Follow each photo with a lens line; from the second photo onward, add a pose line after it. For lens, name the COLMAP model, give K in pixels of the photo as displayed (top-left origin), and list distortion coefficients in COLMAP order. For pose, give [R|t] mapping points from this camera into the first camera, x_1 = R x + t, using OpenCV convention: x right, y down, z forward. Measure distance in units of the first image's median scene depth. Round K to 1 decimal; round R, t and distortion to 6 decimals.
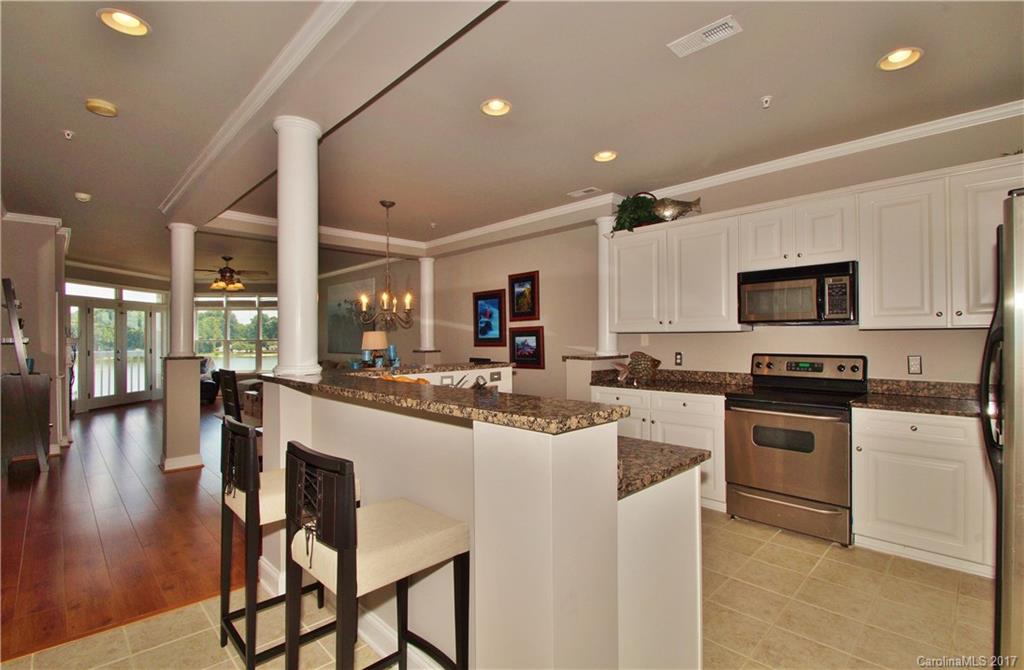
lens RADIAL K [[456.7, 0, 512.0], [0, 456.7, 335.0], [0, 0, 1]] dist [-0.000857, -0.000184]
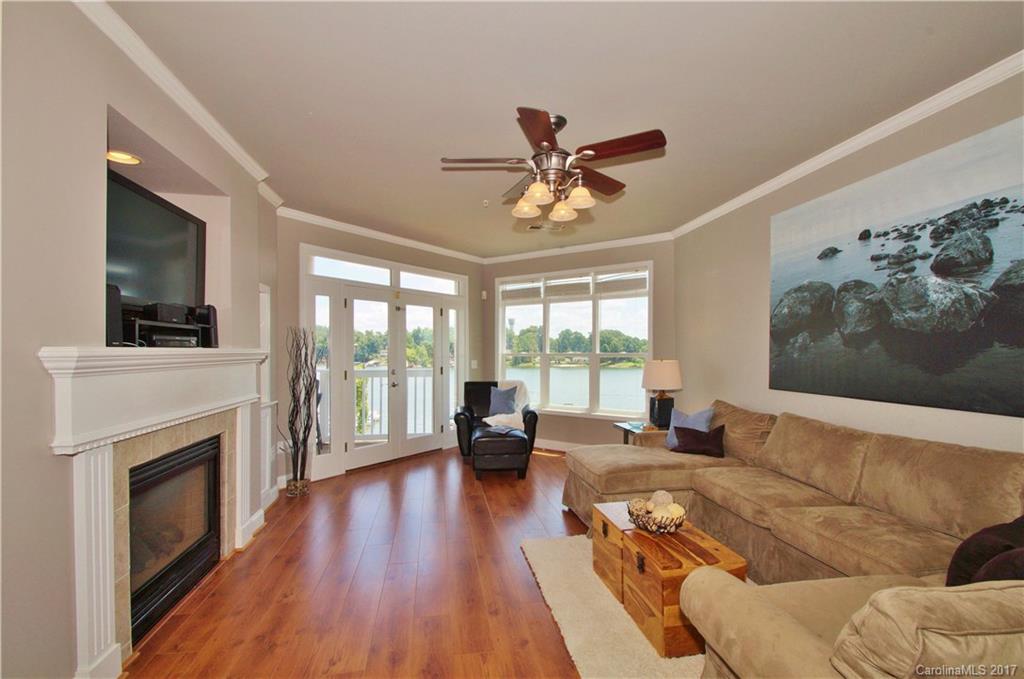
lens RADIAL K [[460.3, 0, 511.4], [0, 460.3, 344.8], [0, 0, 1]] dist [-0.000453, -0.000017]
pose [[0.805346, -0.001408, -0.592803, -0.361646], [-0.000556, 0.999995, -0.003130, 0.002051], [0.592805, 0.002851, 0.805341, 0.582158]]
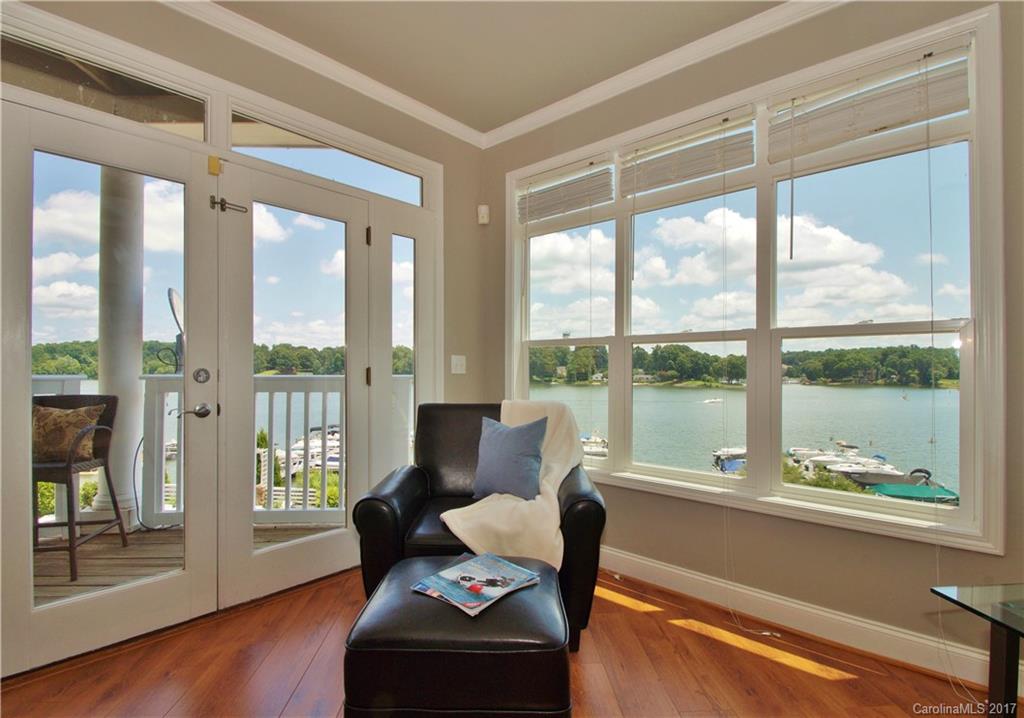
lens RADIAL K [[500.9, 0, 512.0], [0, 500.9, 359.0], [0, 0, 1]] dist [0.001016, 0.000093]
pose [[0.736981, -0.002506, -0.675909, -0.571601], [-0.002627, 0.999975, -0.006572, 0.028374], [0.675909, 0.006619, 0.736956, 0.896049]]
